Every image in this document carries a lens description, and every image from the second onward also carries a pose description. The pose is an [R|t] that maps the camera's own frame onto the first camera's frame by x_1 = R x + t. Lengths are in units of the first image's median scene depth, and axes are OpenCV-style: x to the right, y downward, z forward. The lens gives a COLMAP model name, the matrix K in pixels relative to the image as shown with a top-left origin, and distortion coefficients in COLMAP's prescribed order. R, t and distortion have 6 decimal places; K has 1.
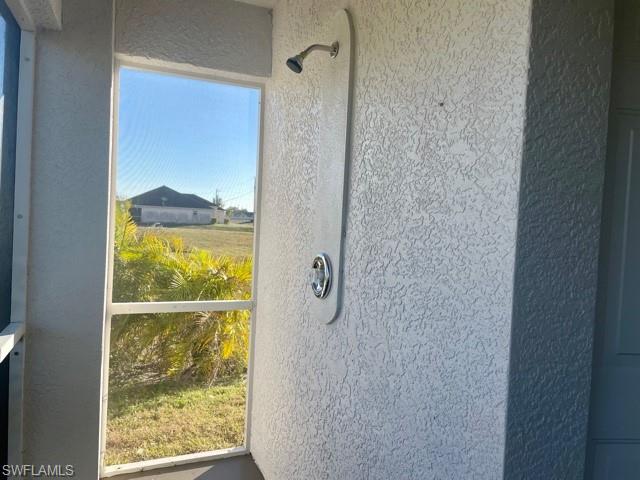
lens RADIAL K [[488.7, 0, 317.2], [0, 488.7, 240.5], [0, 0, 1]] dist [0.014094, 0.002169]
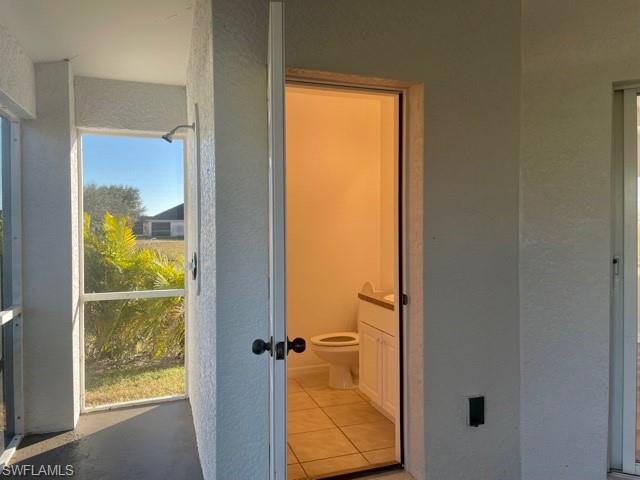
lens RADIAL K [[488.7, 0, 323.3], [0, 488.7, 239.6], [0, 0, 1]] dist [0.014094, 0.002169]
pose [[0.997504, -0.045620, -0.053898, 0.371443], [0.044860, 0.998877, -0.015236, 0.020454], [0.054533, 0.012780, 0.998430, -0.416368]]
